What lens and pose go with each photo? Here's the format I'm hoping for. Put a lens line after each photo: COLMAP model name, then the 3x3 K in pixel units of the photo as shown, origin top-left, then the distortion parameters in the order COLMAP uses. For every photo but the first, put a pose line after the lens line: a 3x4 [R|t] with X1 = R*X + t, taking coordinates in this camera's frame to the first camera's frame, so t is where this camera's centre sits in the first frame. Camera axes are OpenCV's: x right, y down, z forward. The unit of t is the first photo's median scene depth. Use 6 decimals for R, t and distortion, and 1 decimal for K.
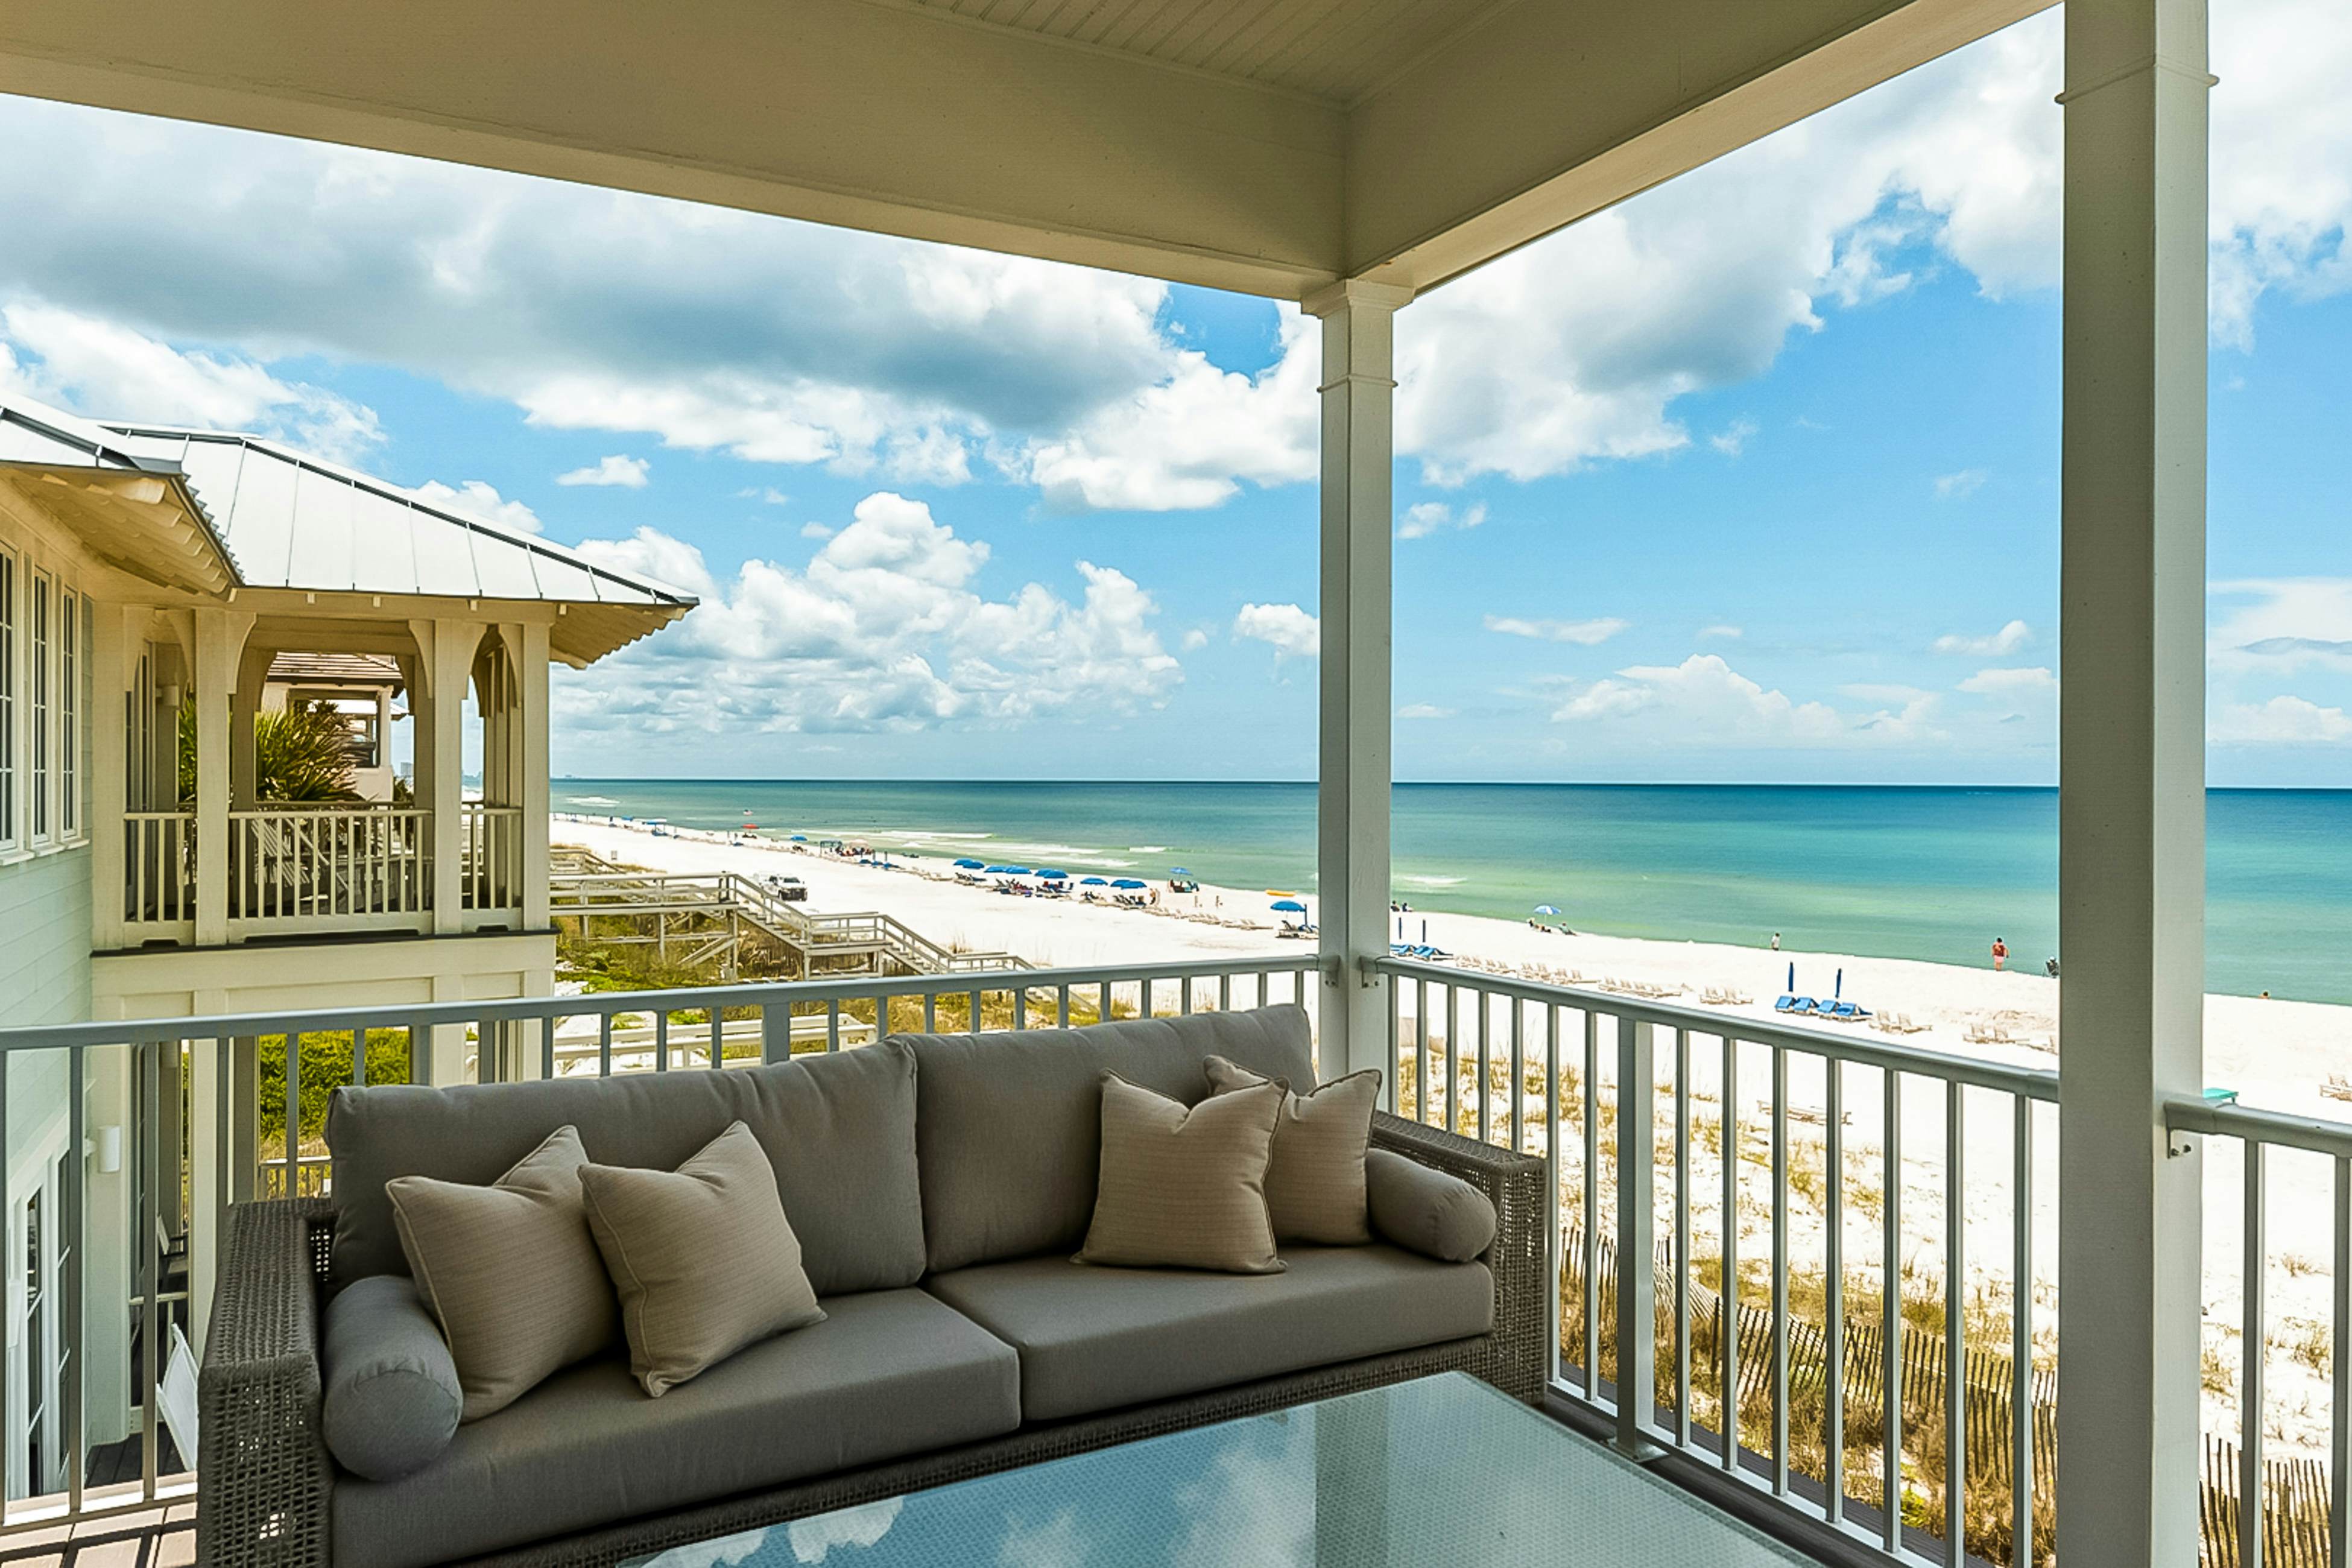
lens RADIAL K [[1557.4, 0, 1176.0], [0, 1557.4, 784.0], [0, 0, 1]] dist [0.004301, 0.002043]
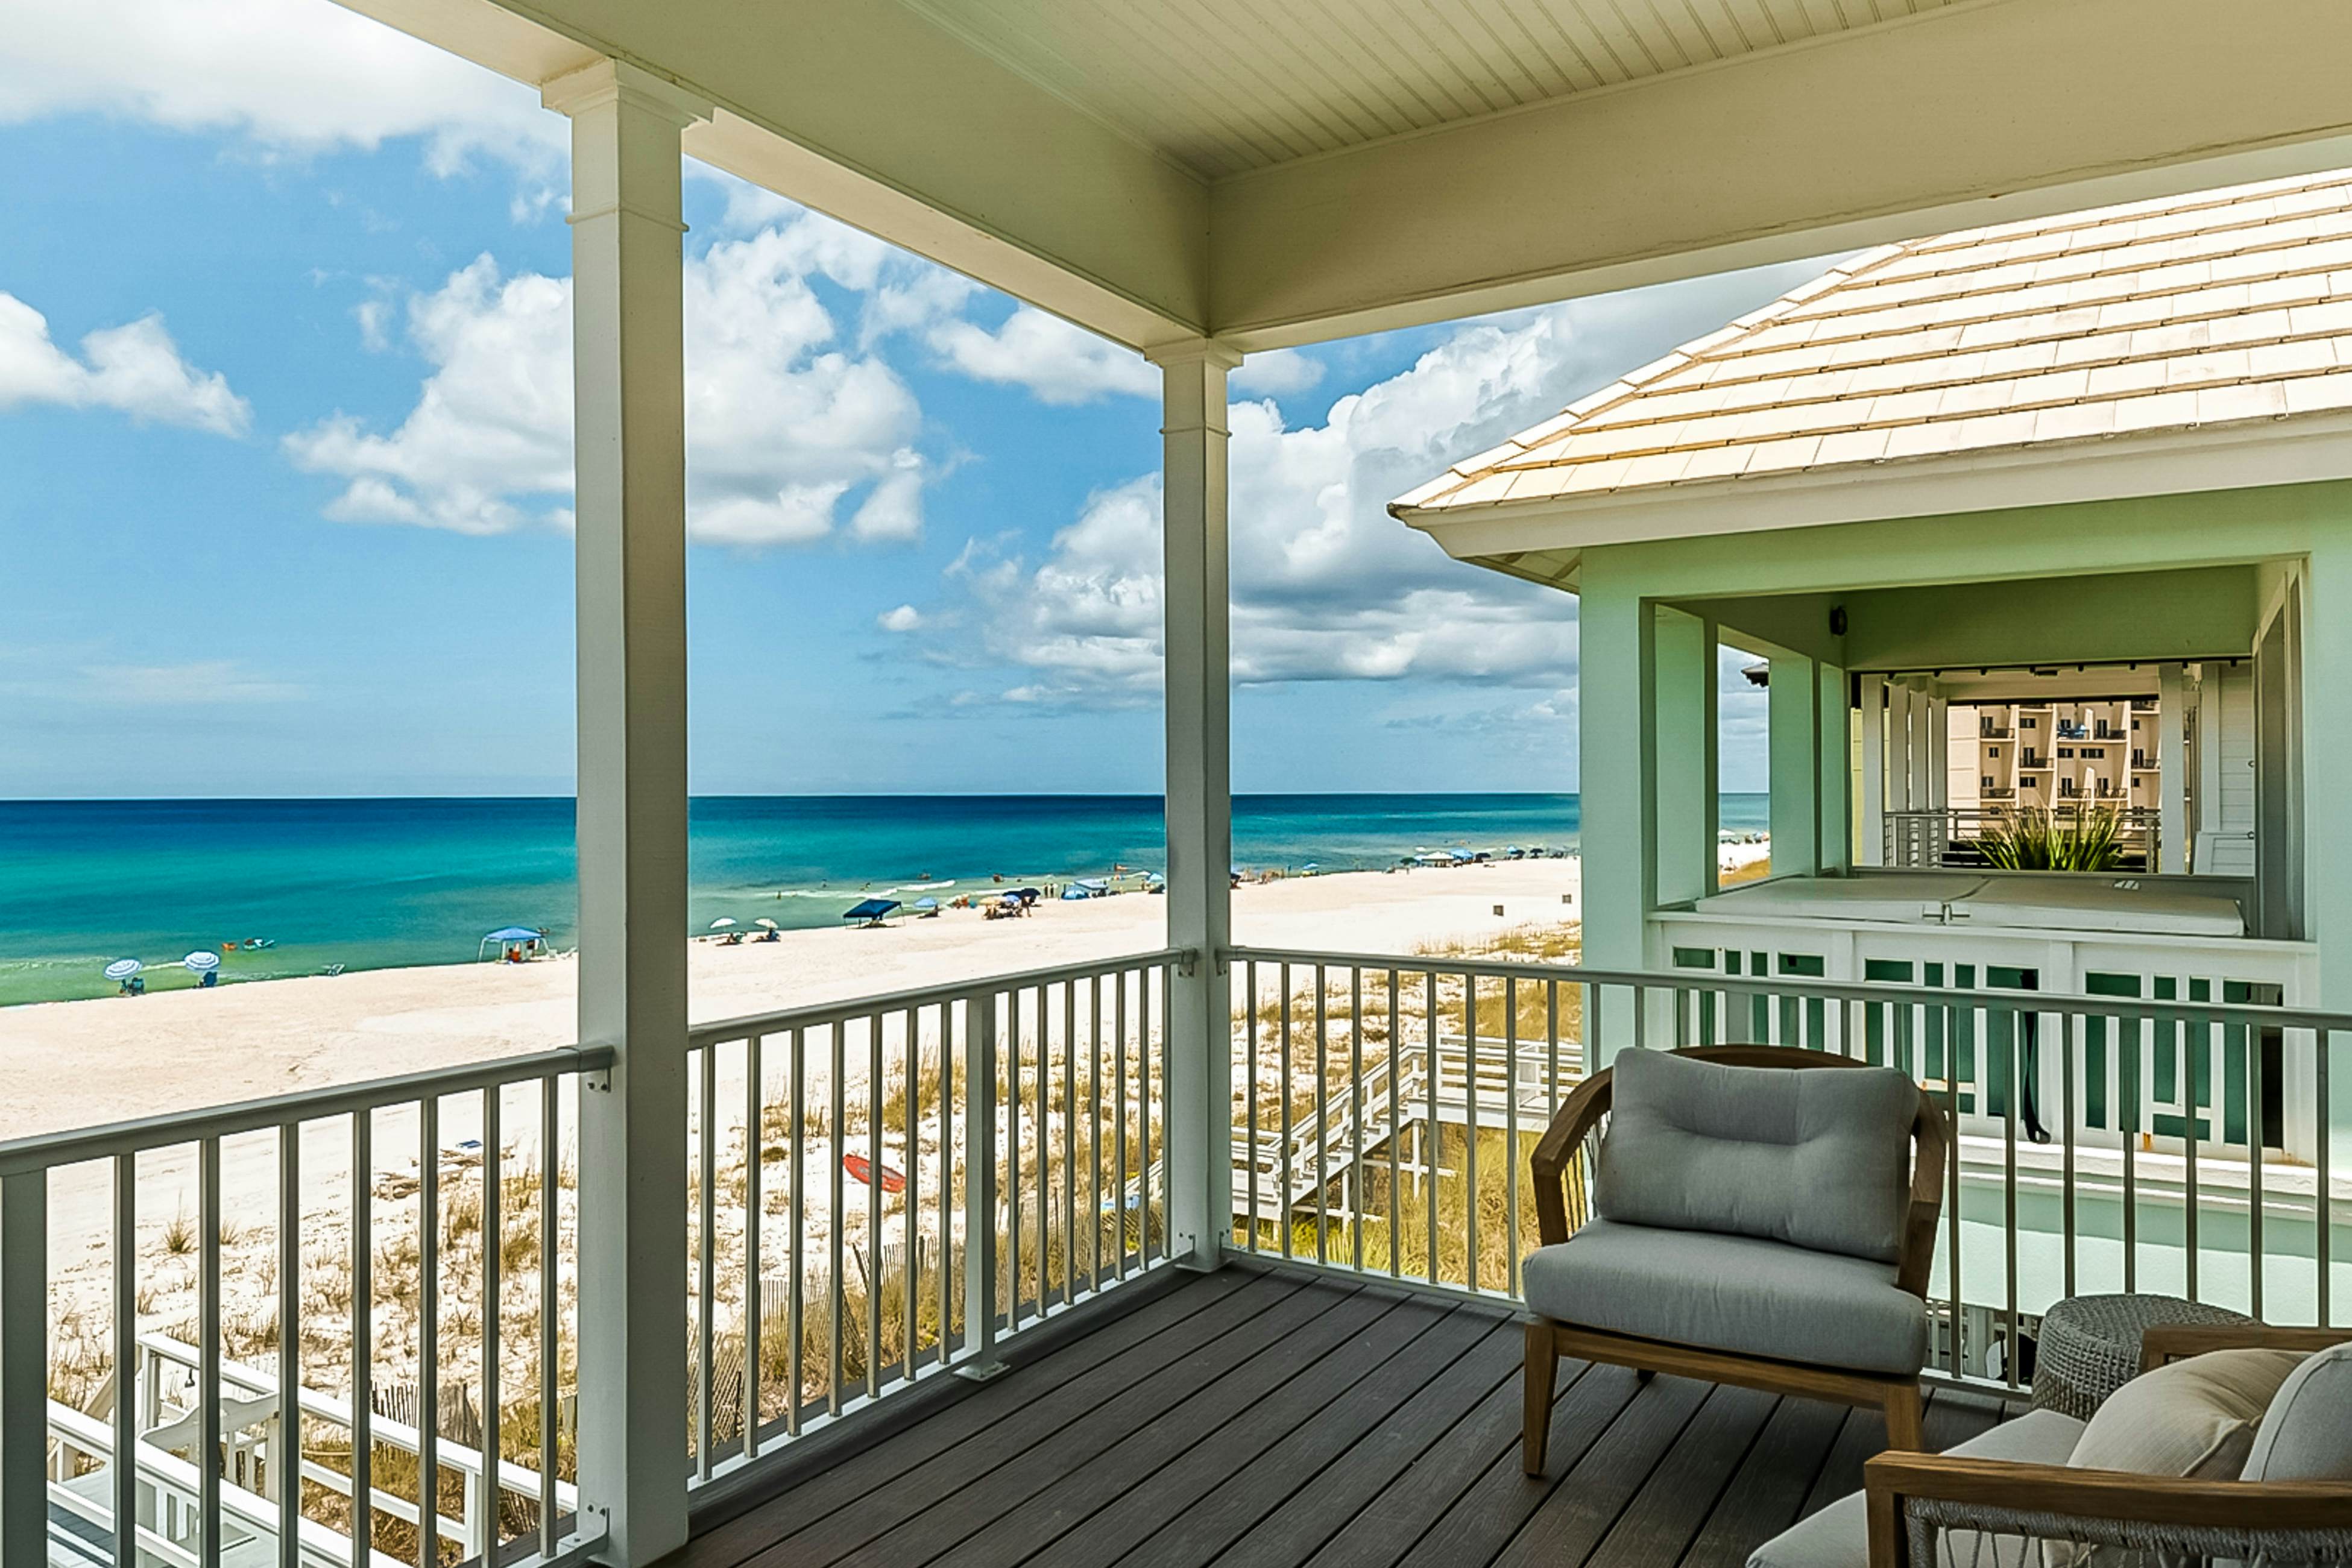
lens RADIAL K [[1557.3, 0, 1176.0], [0, 1557.3, 784.0], [0, 0, 1]] dist [0.004301, 0.002043]
pose [[-0.504216, -0.002886, 0.863573, -0.743694], [-0.001025, 0.999996, 0.002743, -0.011676], [-0.863577, 0.000498, -0.504216, 1.368575]]
